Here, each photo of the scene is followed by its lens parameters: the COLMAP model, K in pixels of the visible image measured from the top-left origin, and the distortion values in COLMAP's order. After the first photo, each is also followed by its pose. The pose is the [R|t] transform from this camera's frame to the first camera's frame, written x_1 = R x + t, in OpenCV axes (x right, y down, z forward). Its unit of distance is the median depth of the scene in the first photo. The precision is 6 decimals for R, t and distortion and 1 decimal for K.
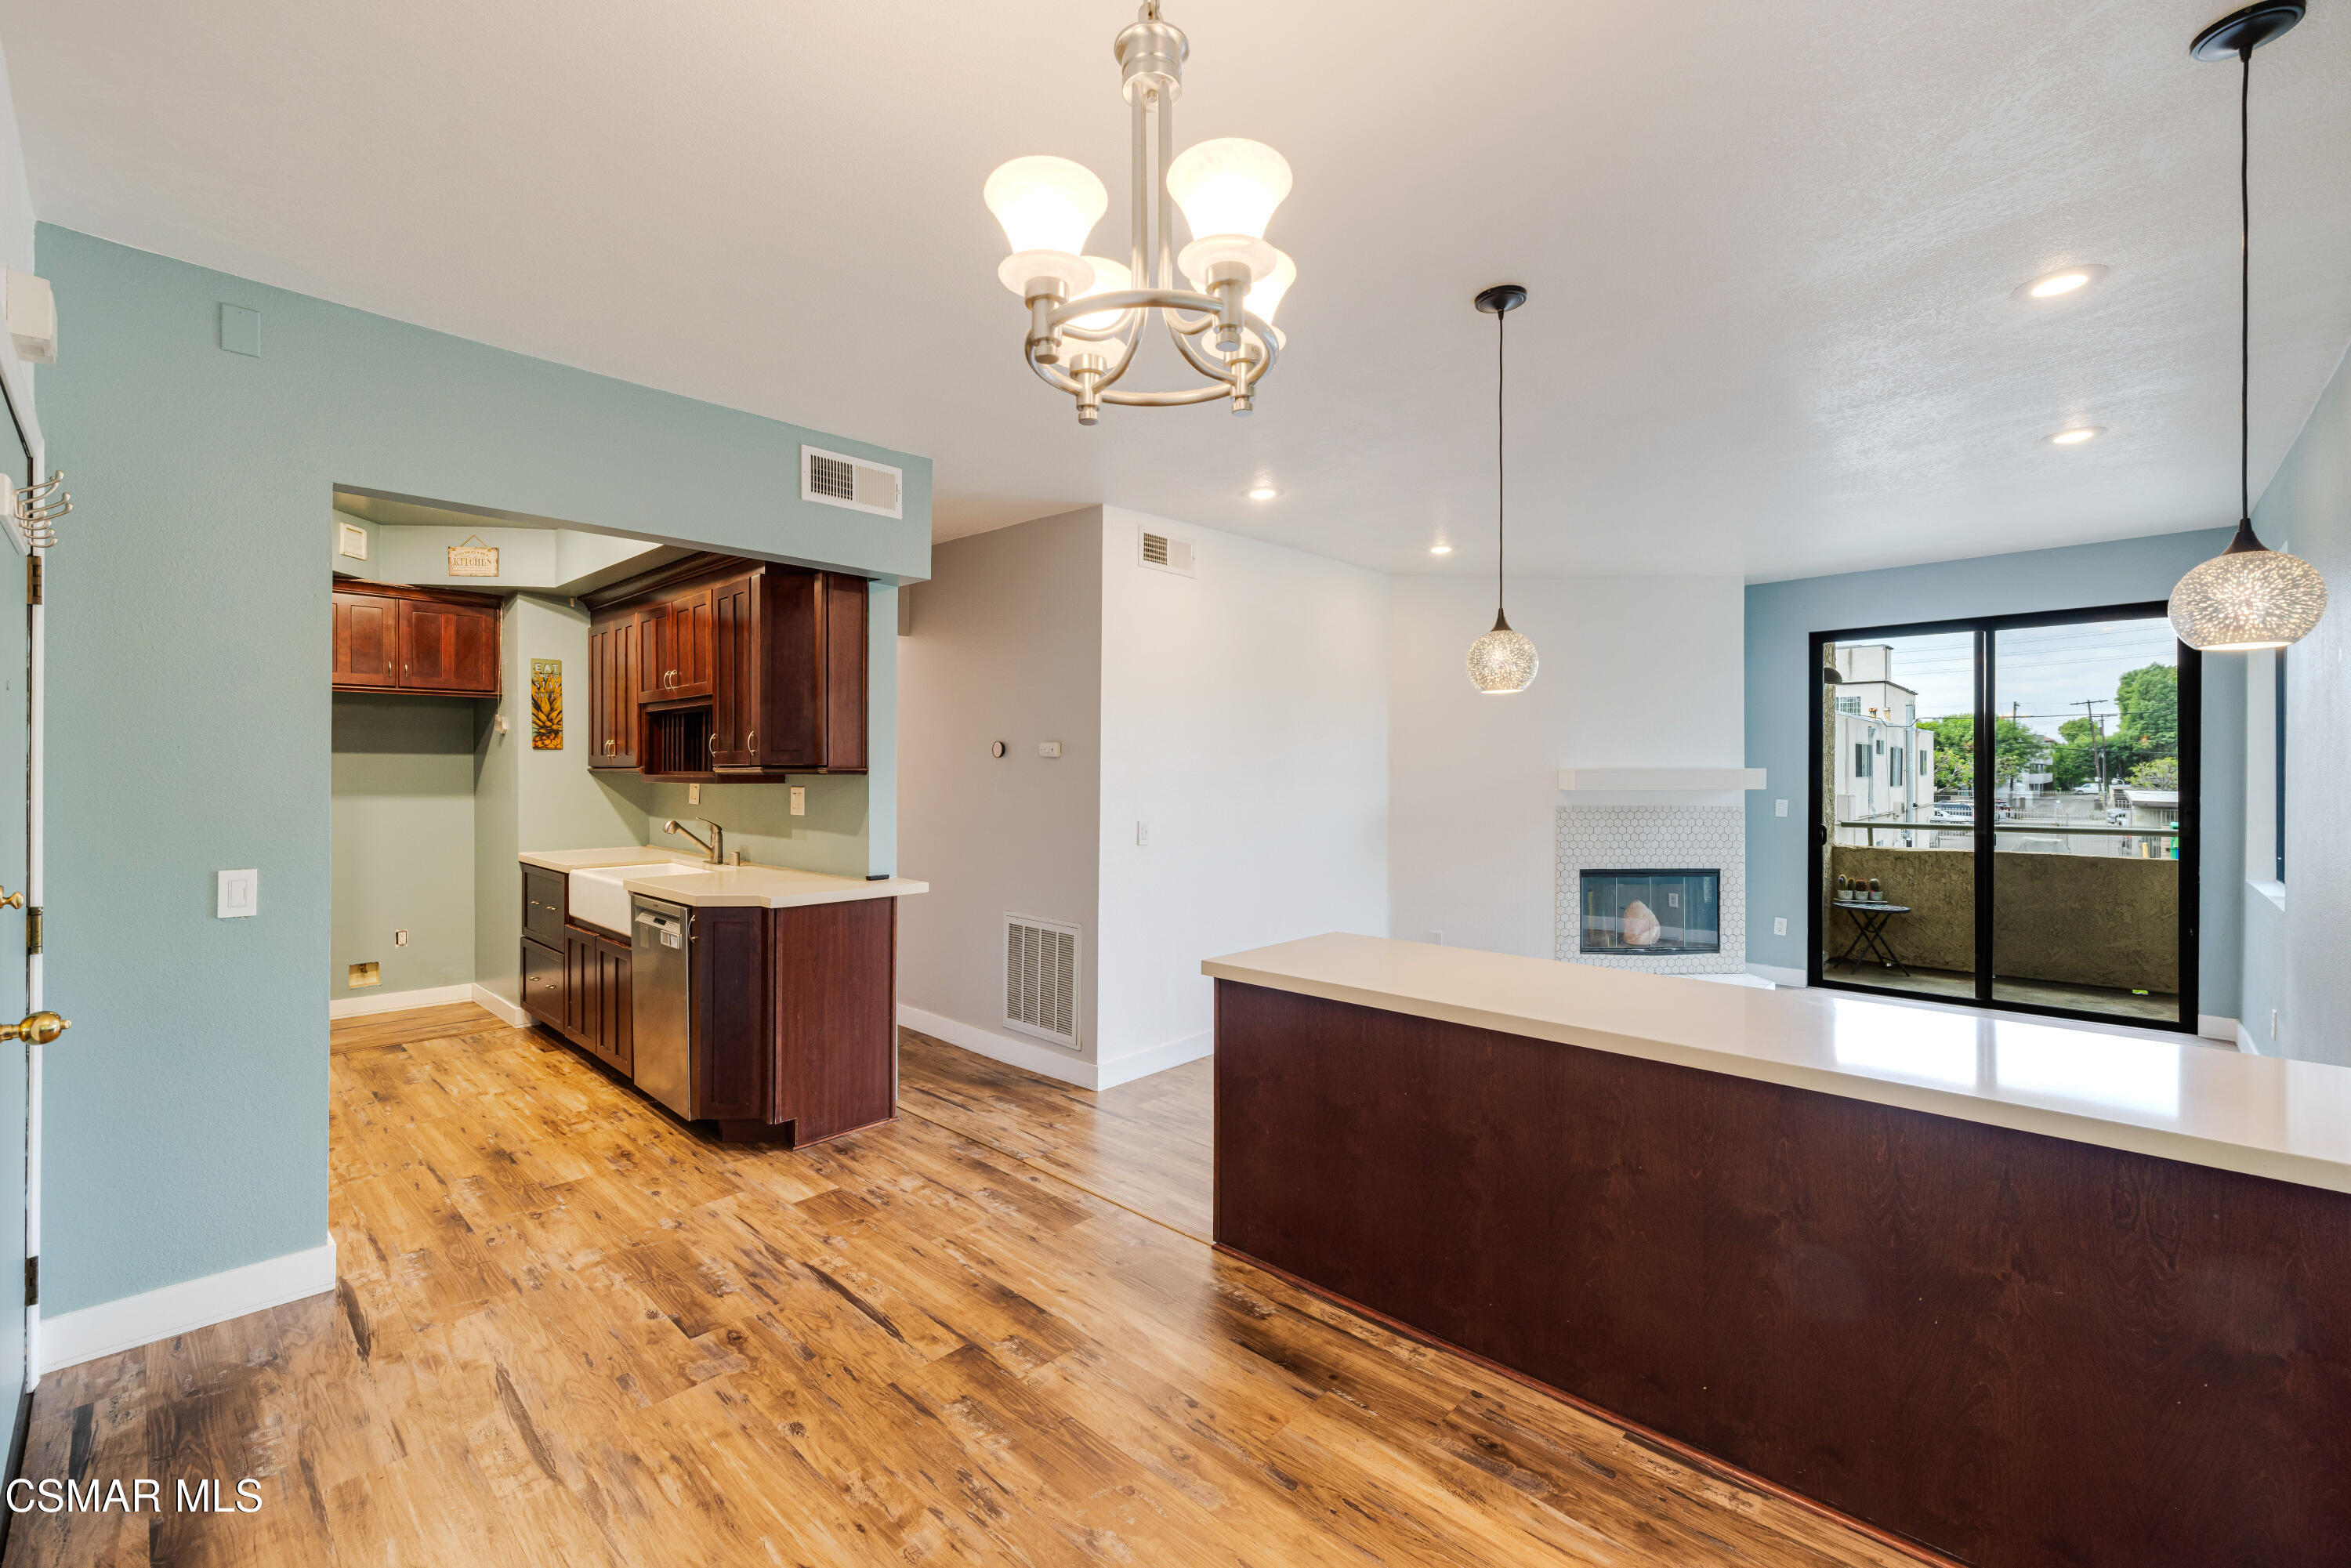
lens RADIAL K [[980.8, 0, 1157.7], [0, 980.8, 765.9], [0, 0, 1]] dist [0.000104, -0.000058]
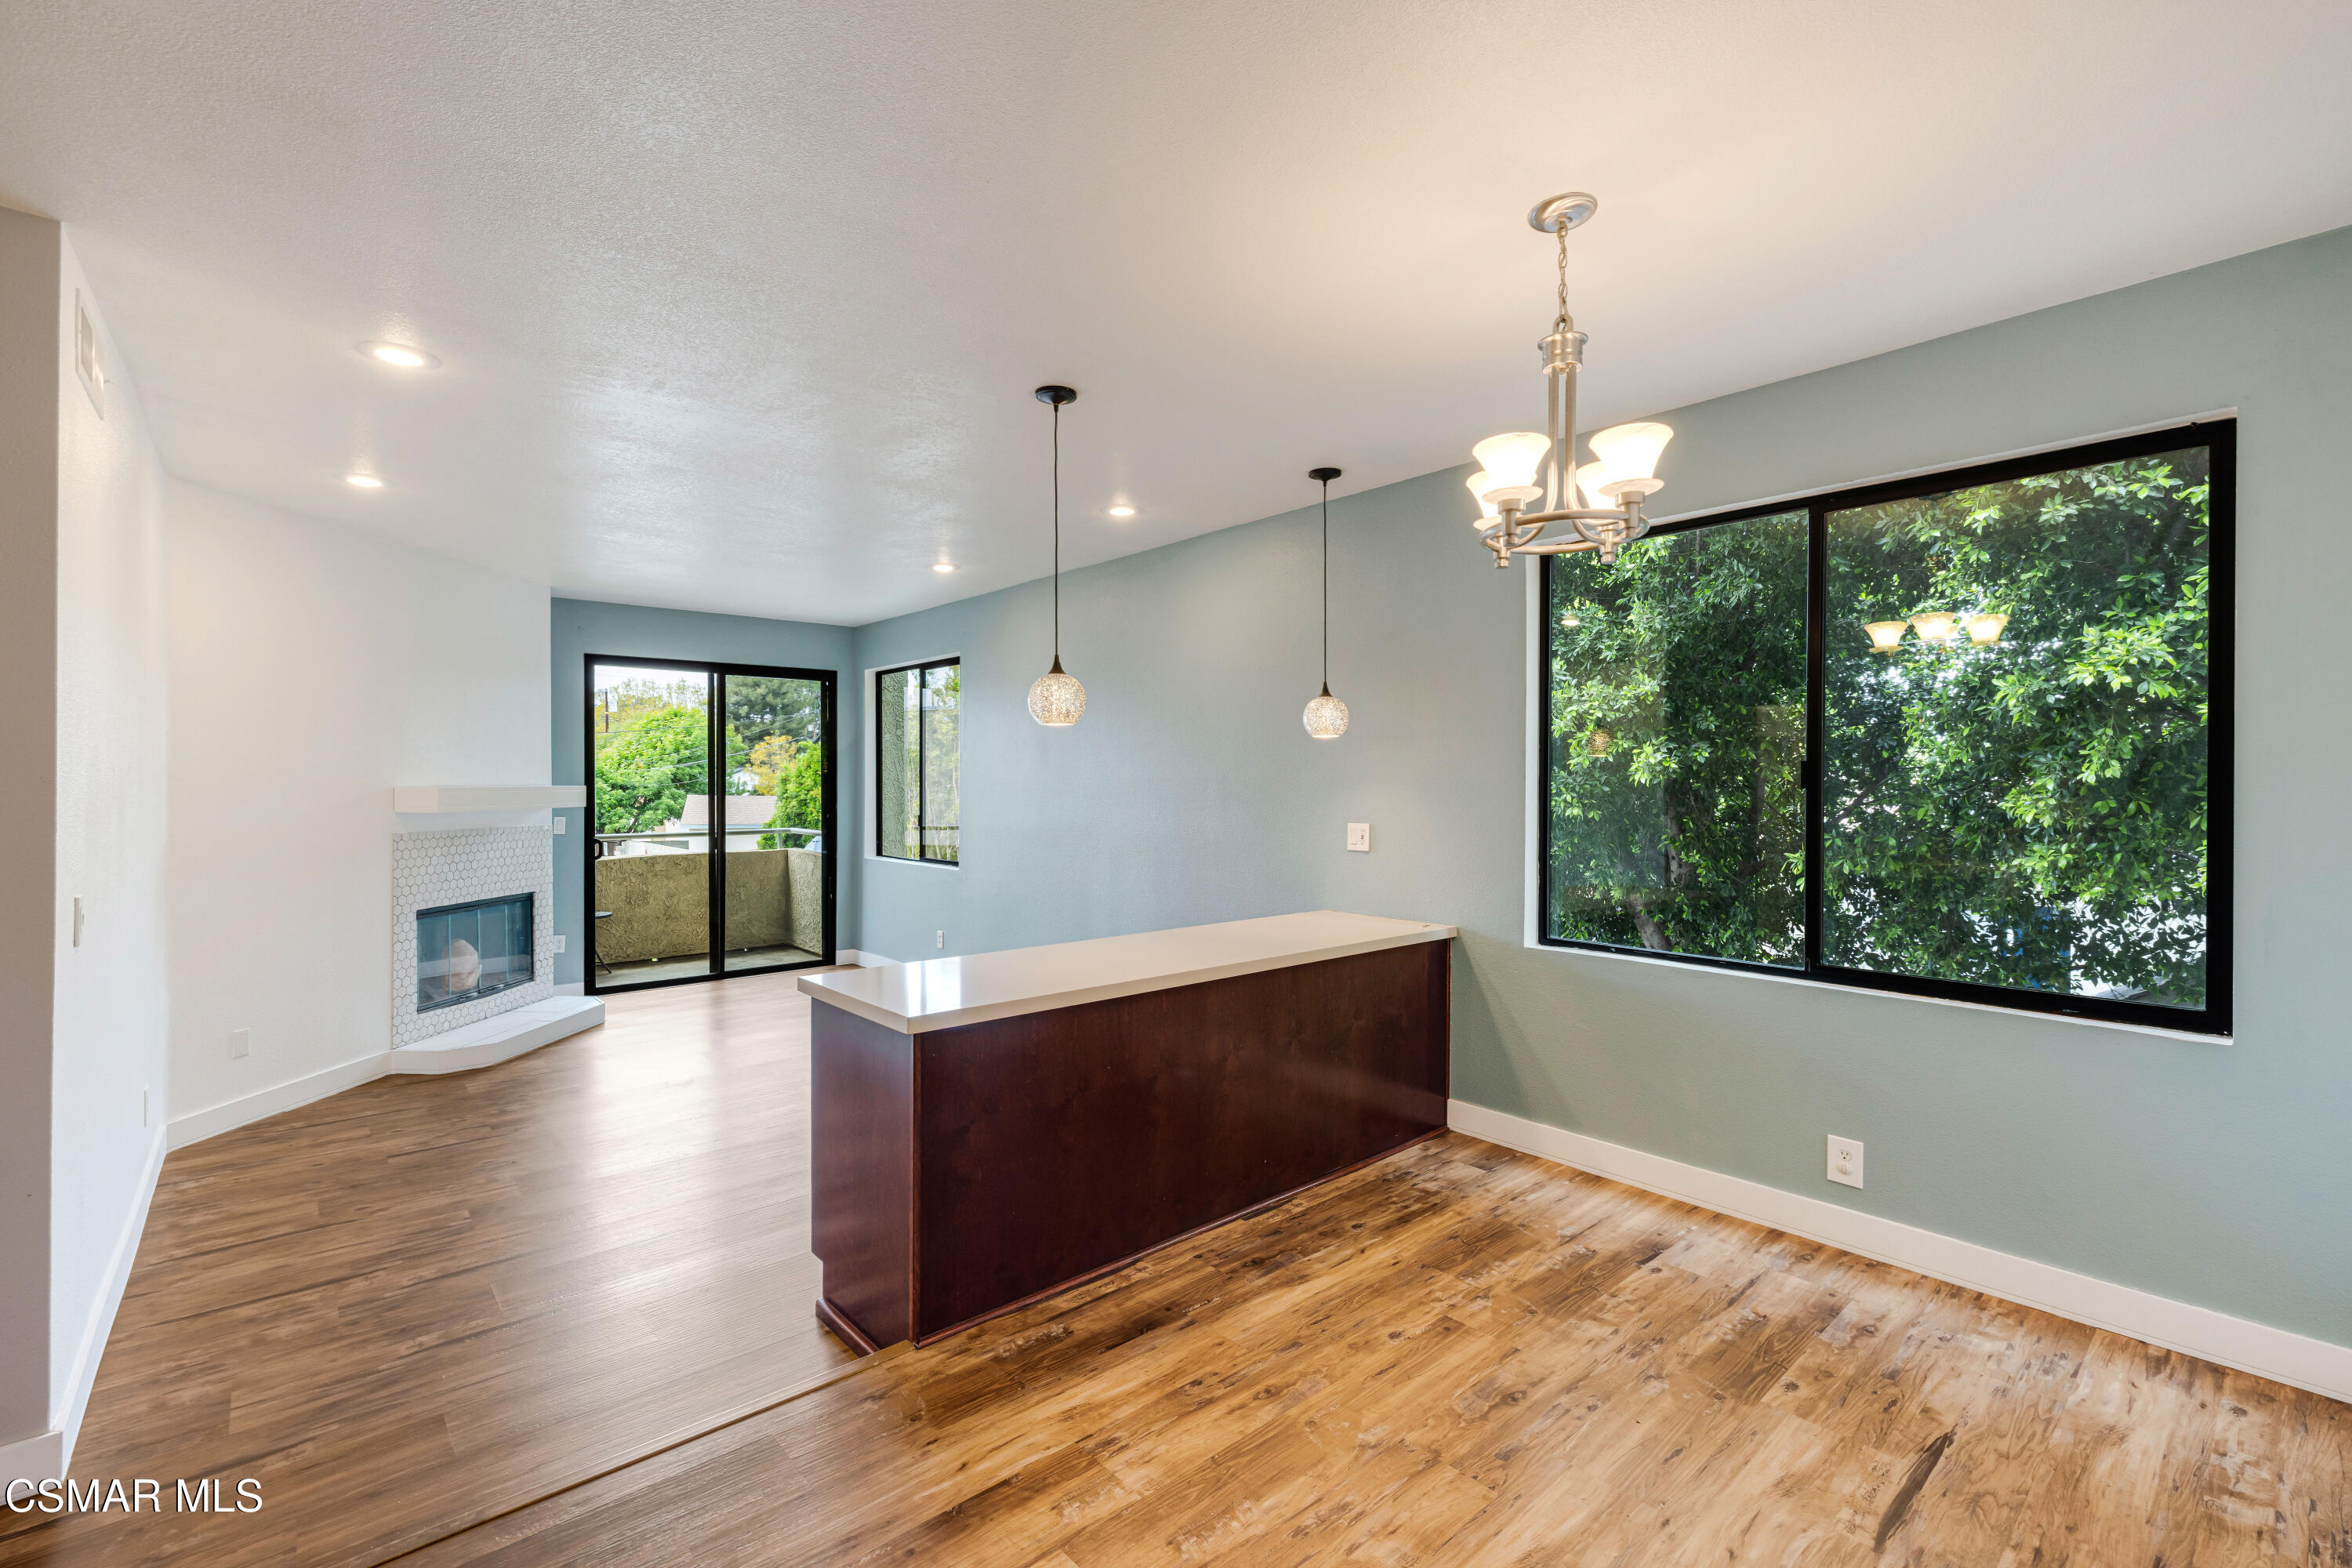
lens RADIAL K [[1010.2, 0, 1171.7], [0, 1010.2, 788.2], [0, 0, 1]] dist [0.000988, 0.000425]
pose [[0.080186, -0.004856, 0.996768, -0.456688], [-0.003615, 0.999980, 0.005163, -0.002716], [-0.996773, -0.004018, 0.080167, 0.402996]]
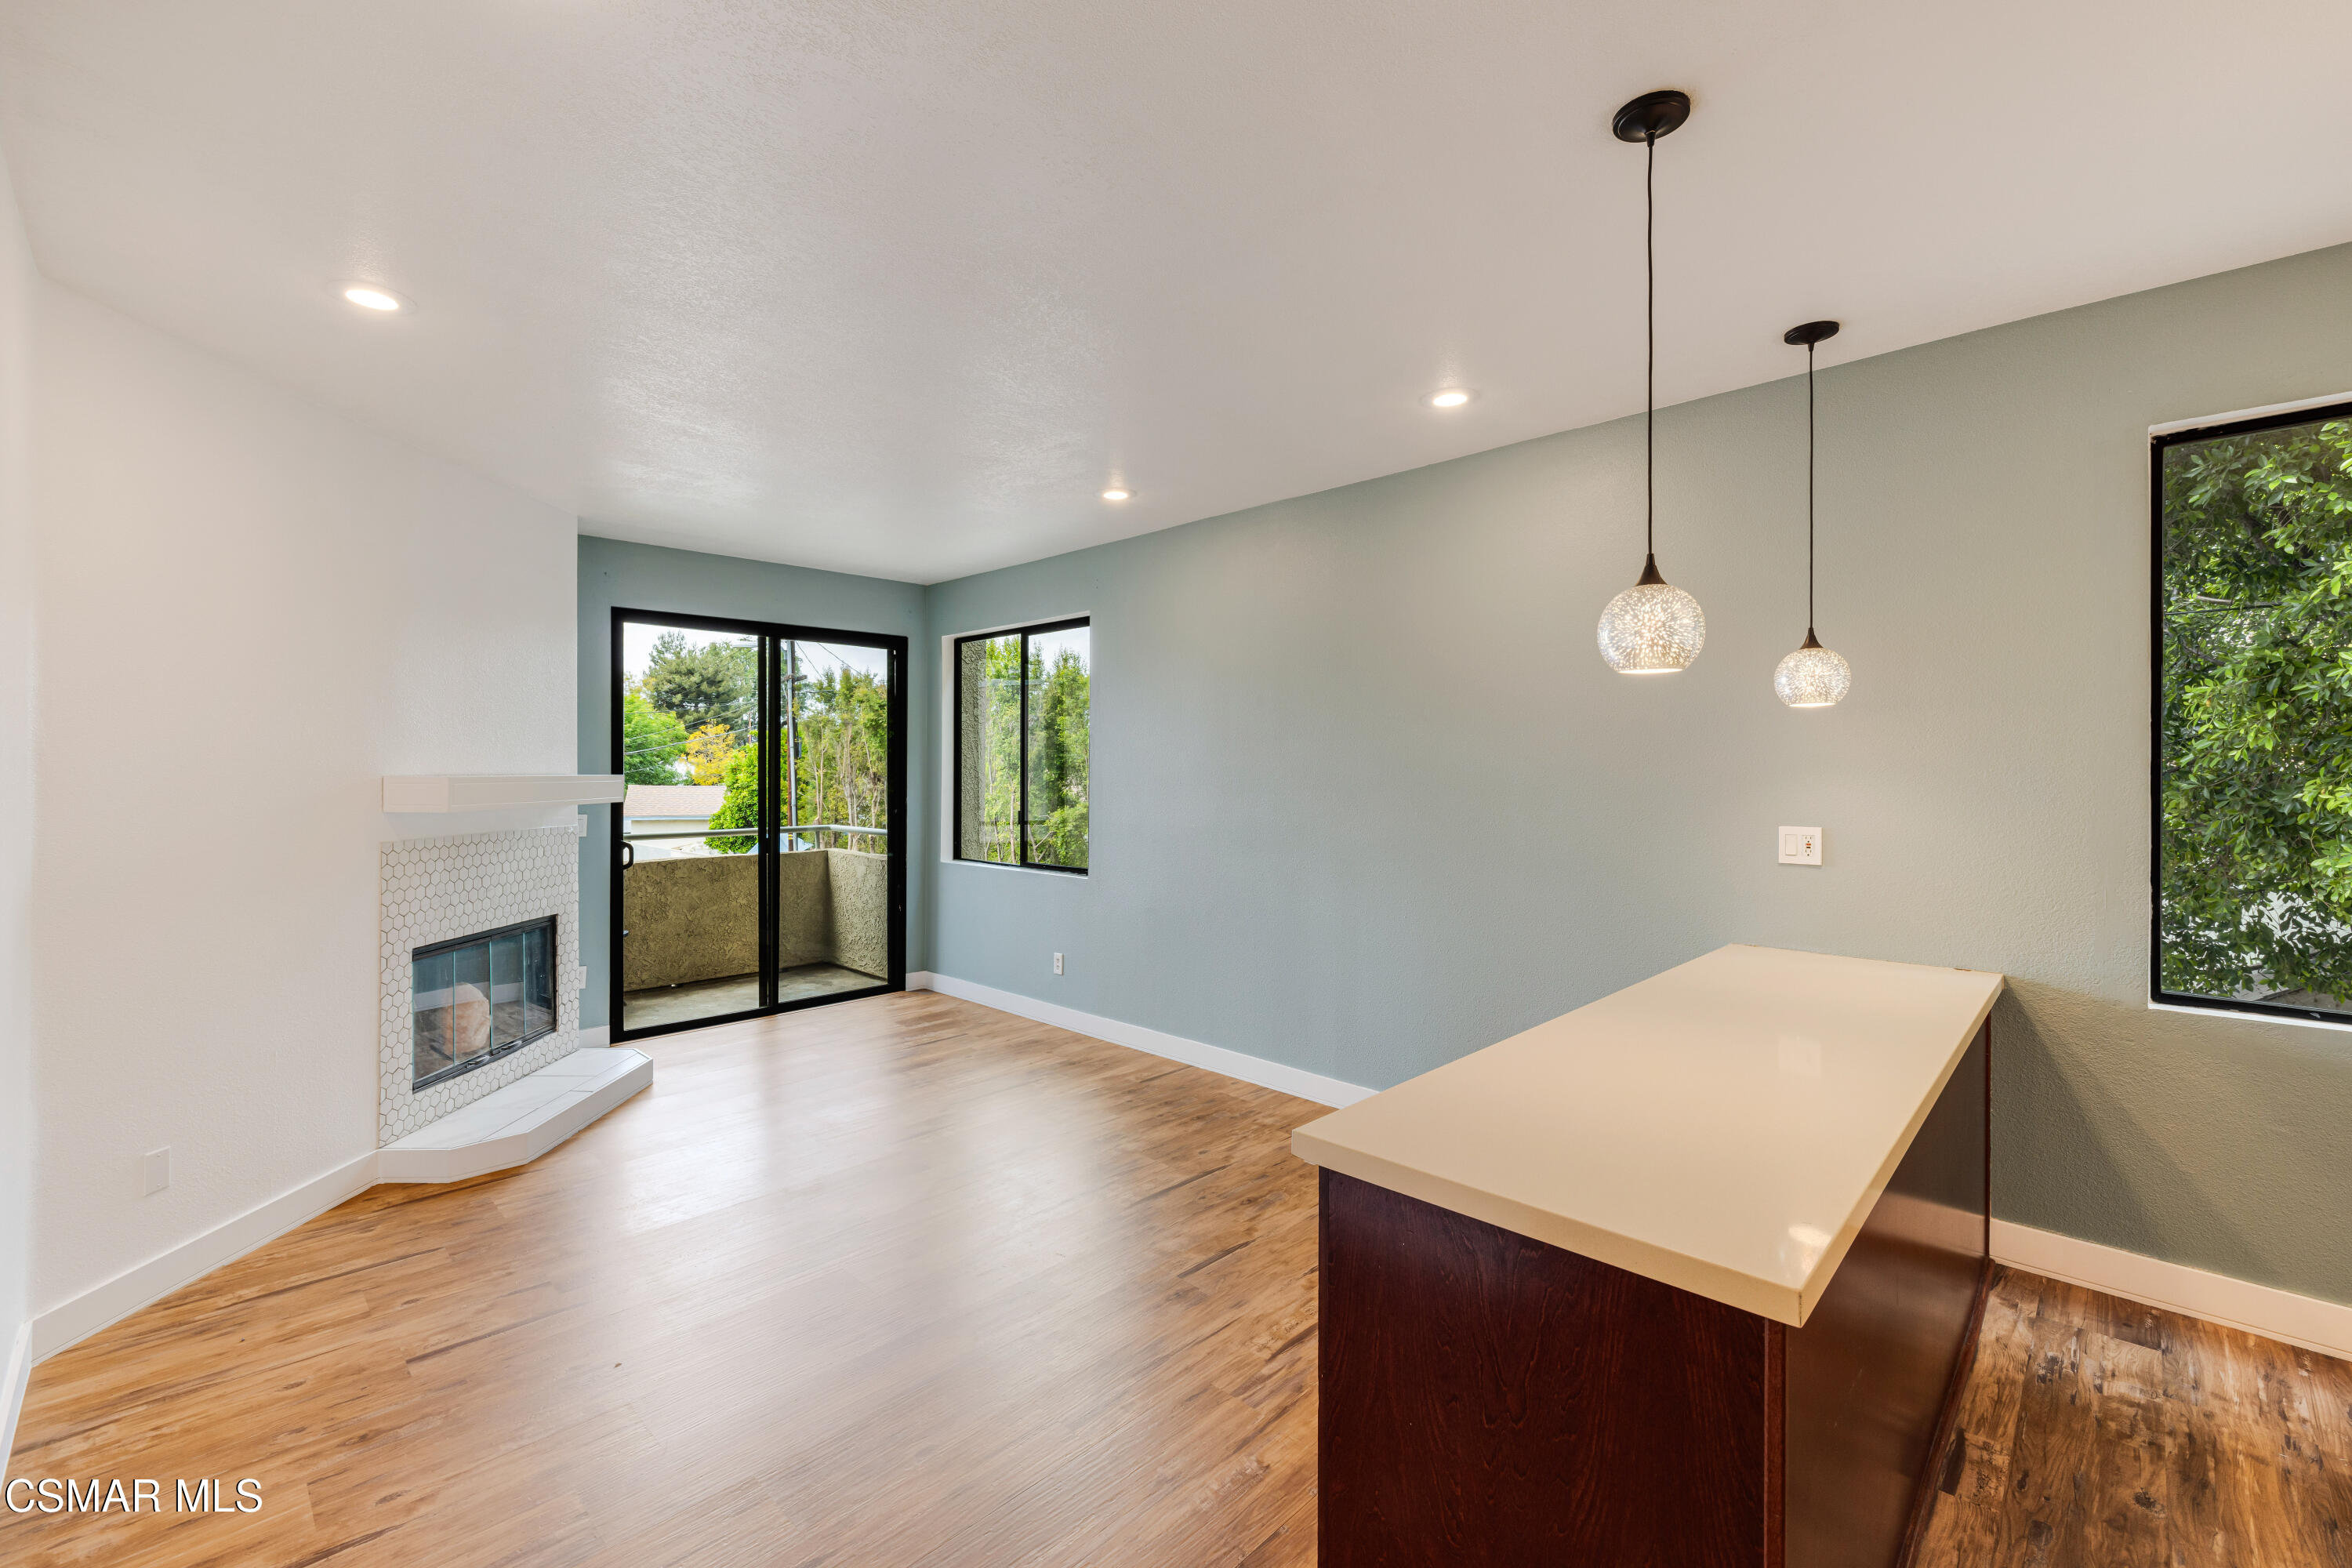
lens RADIAL K [[985.1, 0, 1172.3], [0, 985.1, 773.8], [0, 0, 1]] dist [-0.000985, -0.000634]
pose [[0.008998, -0.000227, 0.999959, -0.190851], [-0.004553, 0.999990, 0.000268, -0.000235], [-0.999949, -0.004555, 0.008996, 0.707645]]
